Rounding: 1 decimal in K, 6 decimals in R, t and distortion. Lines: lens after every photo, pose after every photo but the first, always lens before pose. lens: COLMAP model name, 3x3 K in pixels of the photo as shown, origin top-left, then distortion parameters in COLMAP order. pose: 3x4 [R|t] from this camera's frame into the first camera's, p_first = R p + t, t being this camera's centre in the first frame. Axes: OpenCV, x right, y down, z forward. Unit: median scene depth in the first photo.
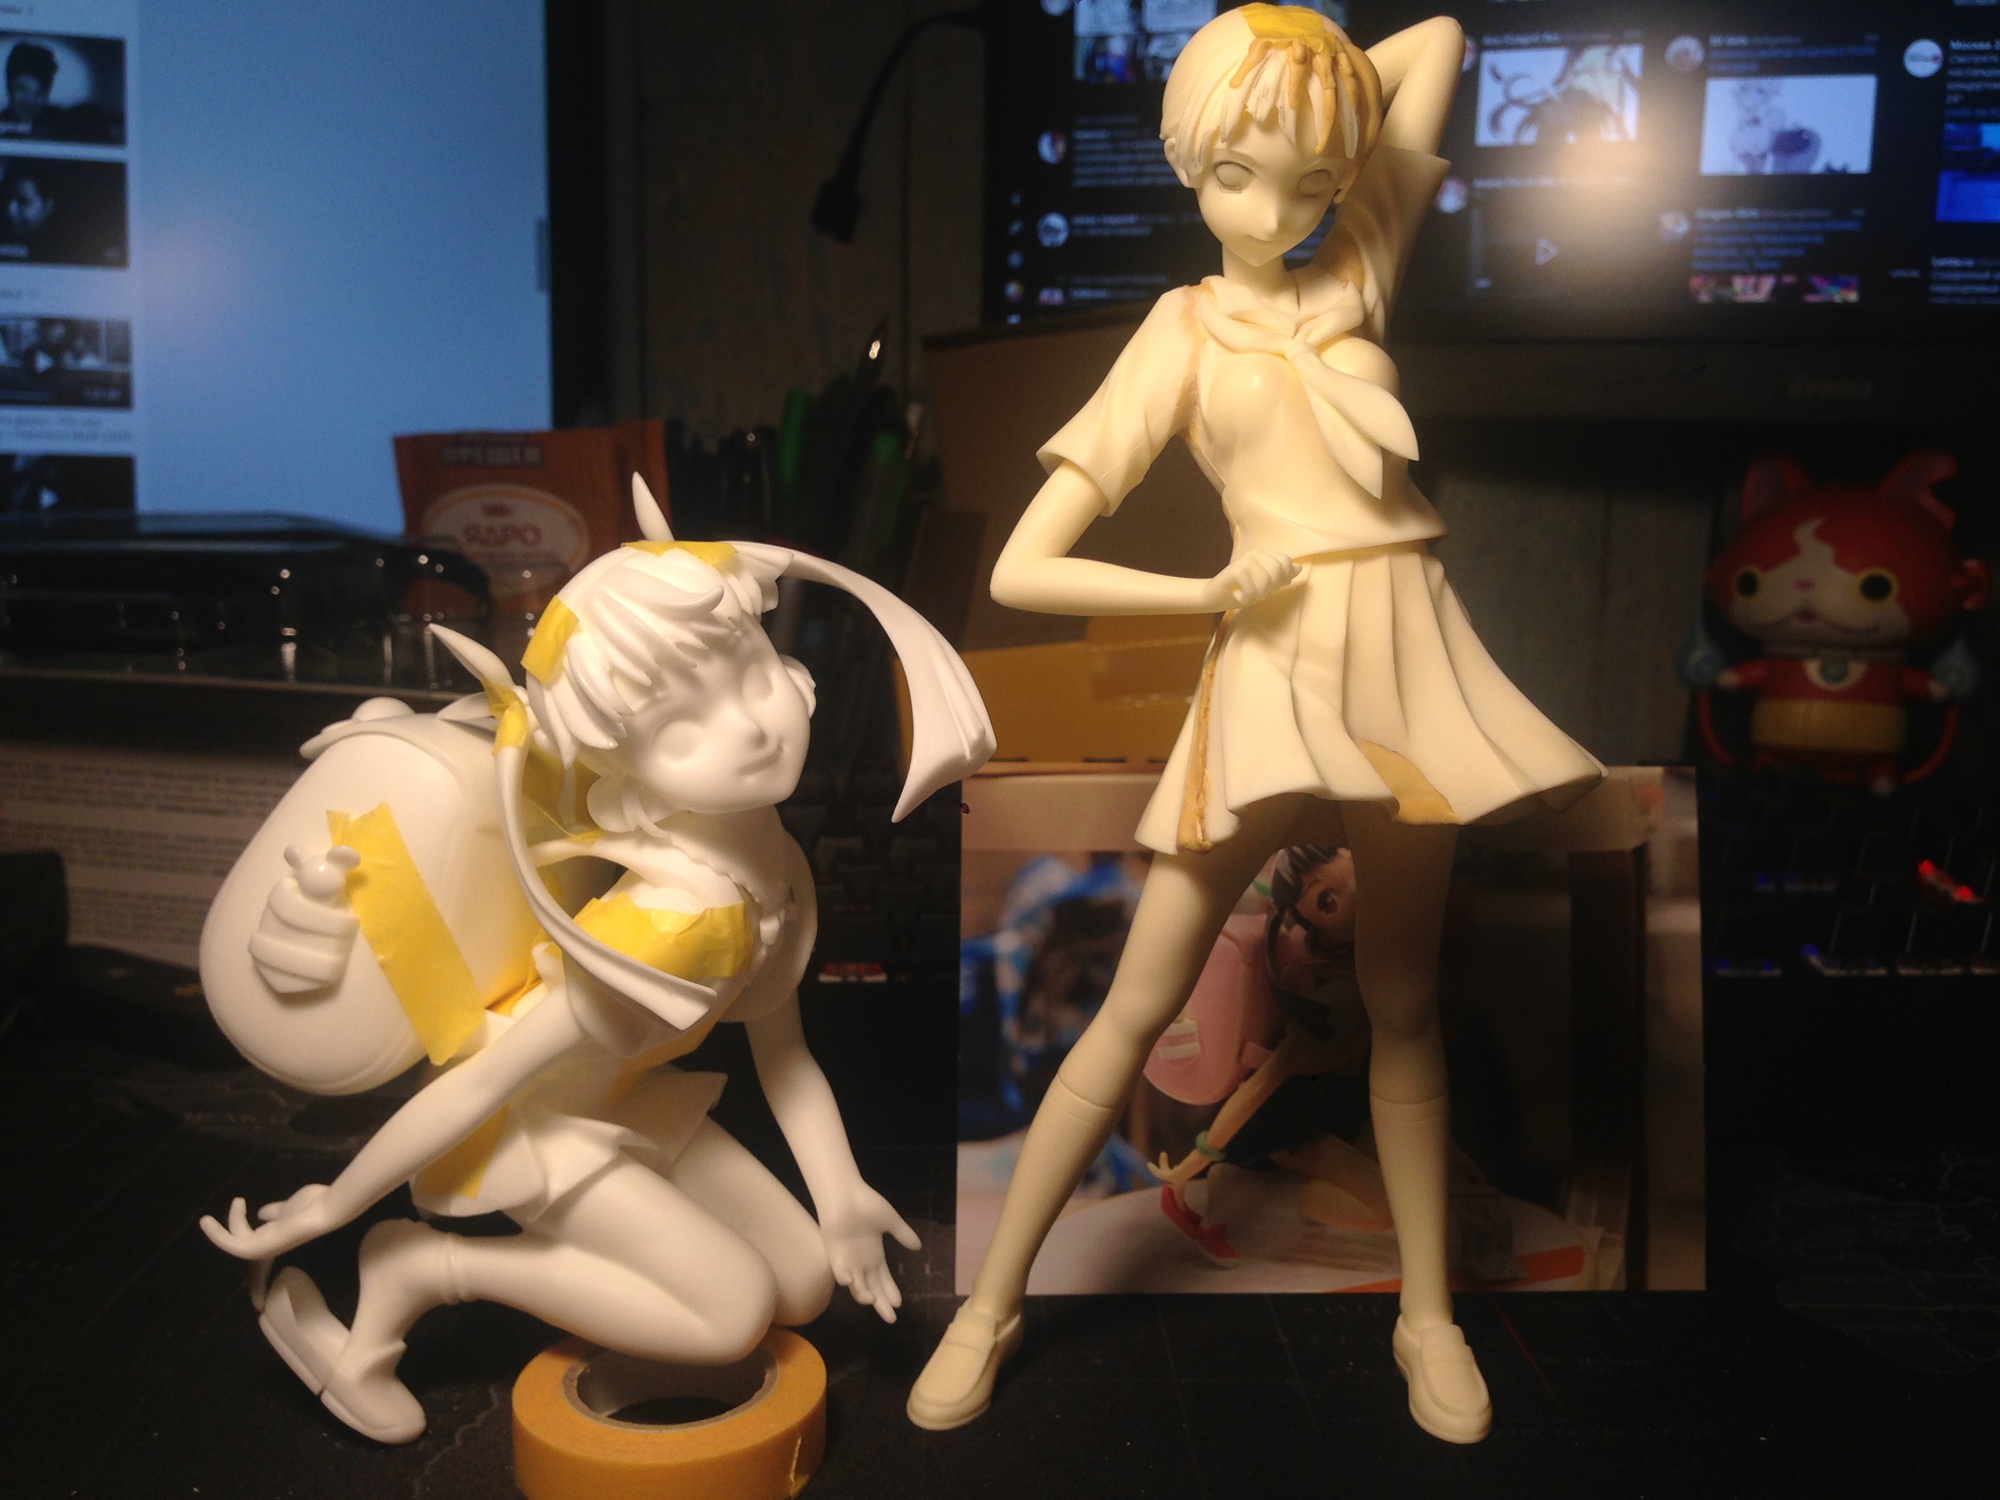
lens RADIAL K [[1931.8, 0, 1000.0], [0, 1931.8, 750.0], [0, 0, 1]] dist [0.086848, -0.216268]
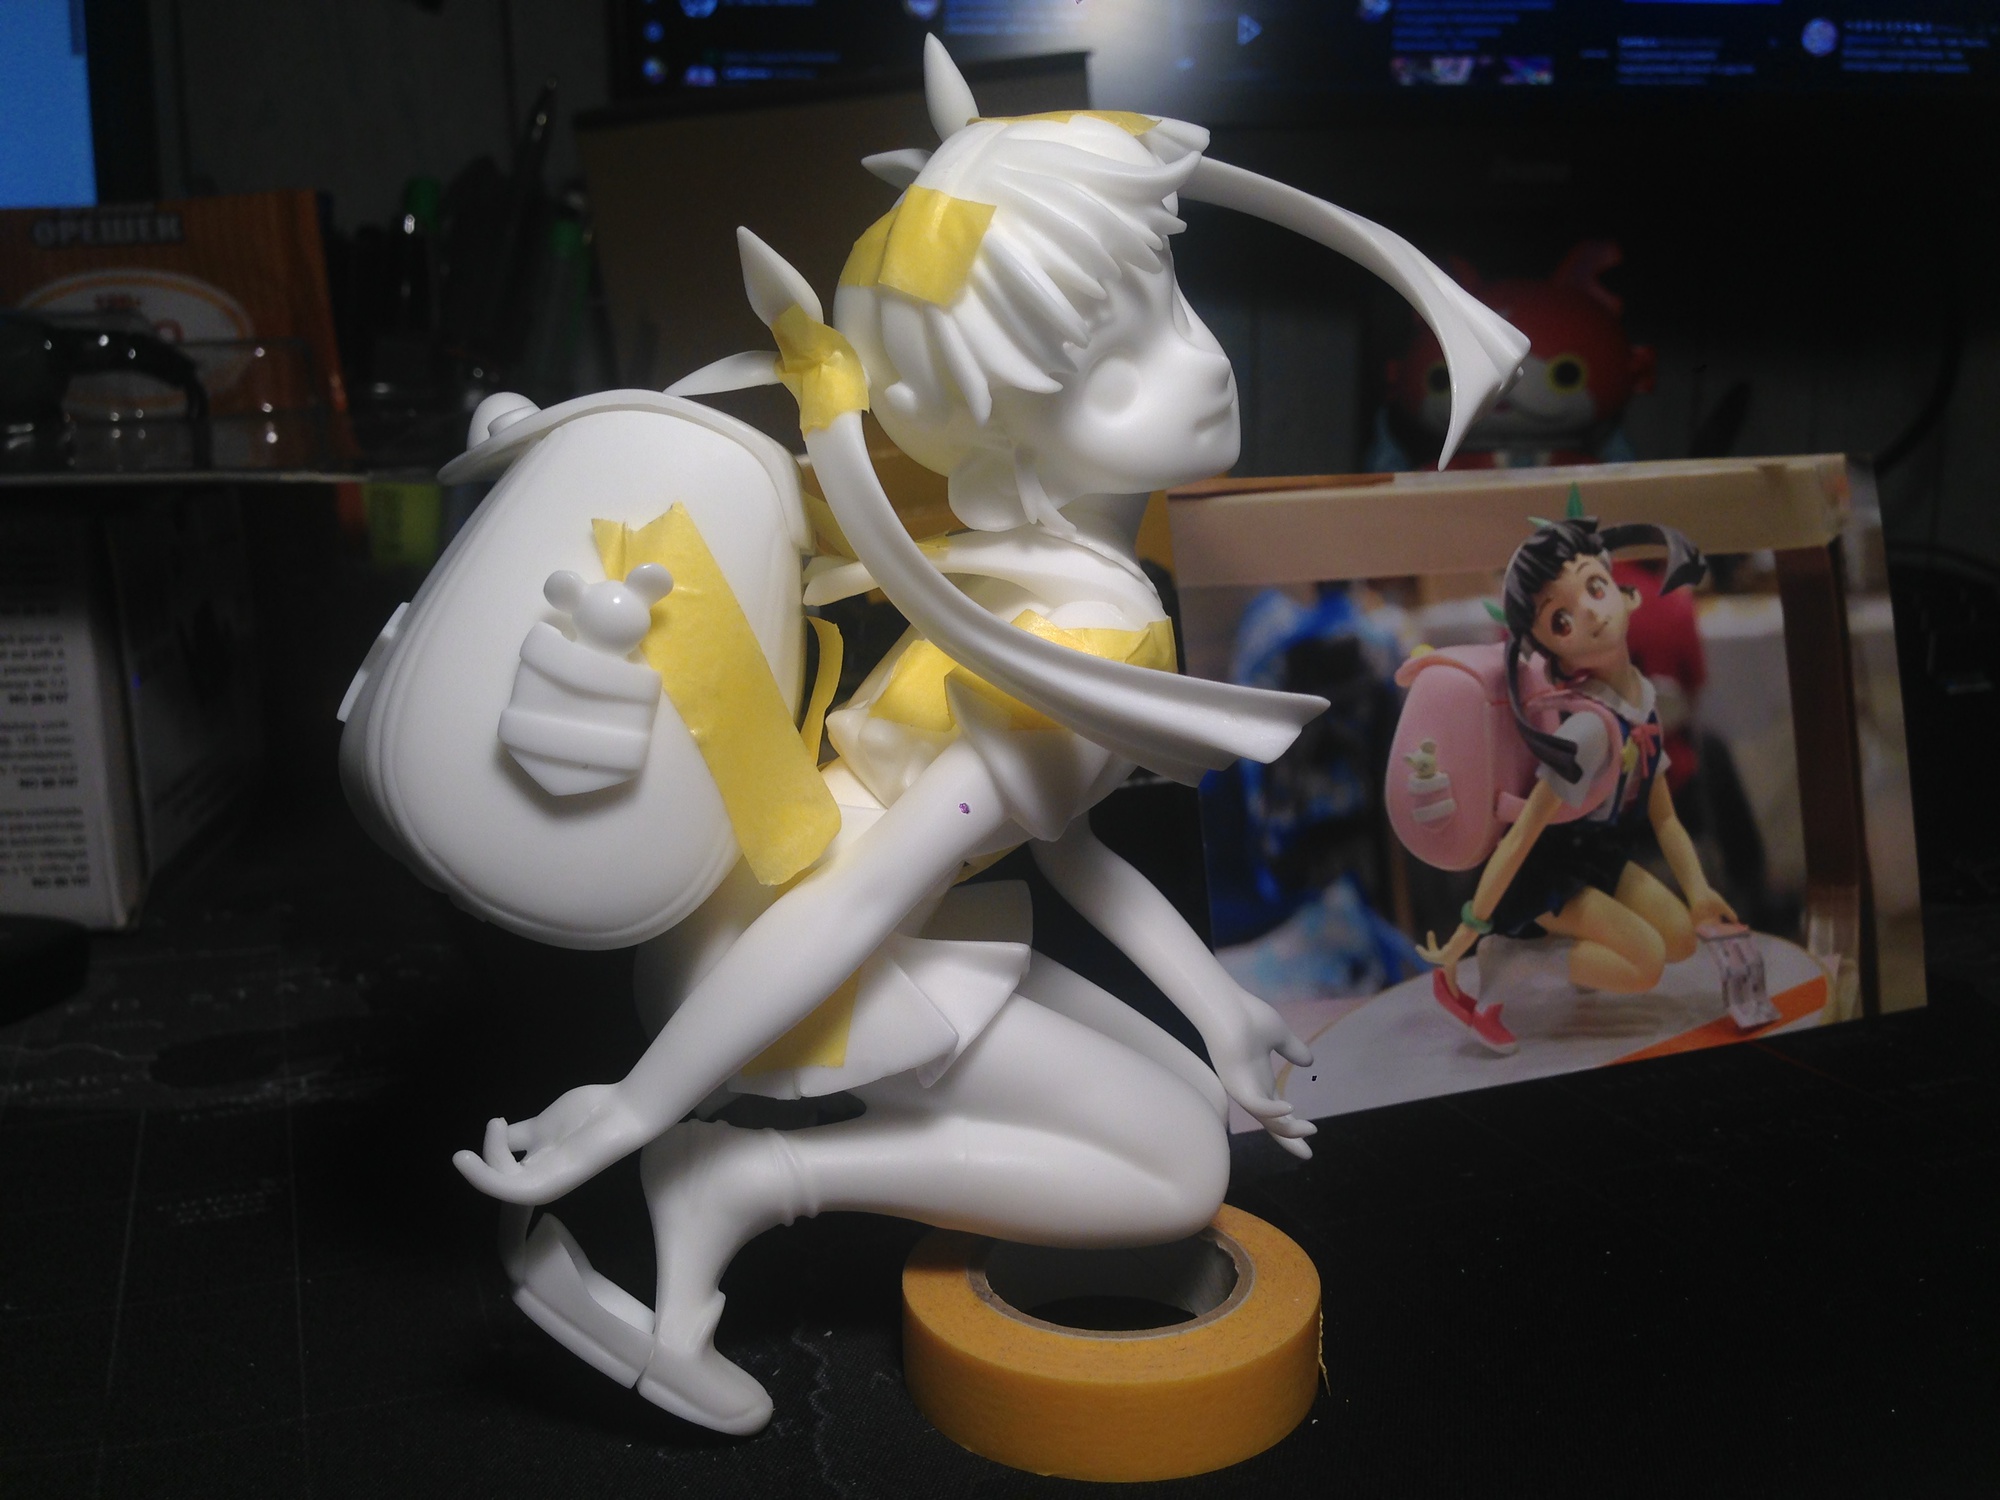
lens RADIAL K [[1931.8, 0, 1000.0], [0, 1931.8, 750.0], [0, 0, 1]] dist [0.086848, -0.216268]
pose [[0.936462, -0.091982, 0.338493, -0.366459], [0.079381, 0.995543, 0.050915, 0.071108], [-0.341668, -0.020810, 0.939590, 0.272808]]
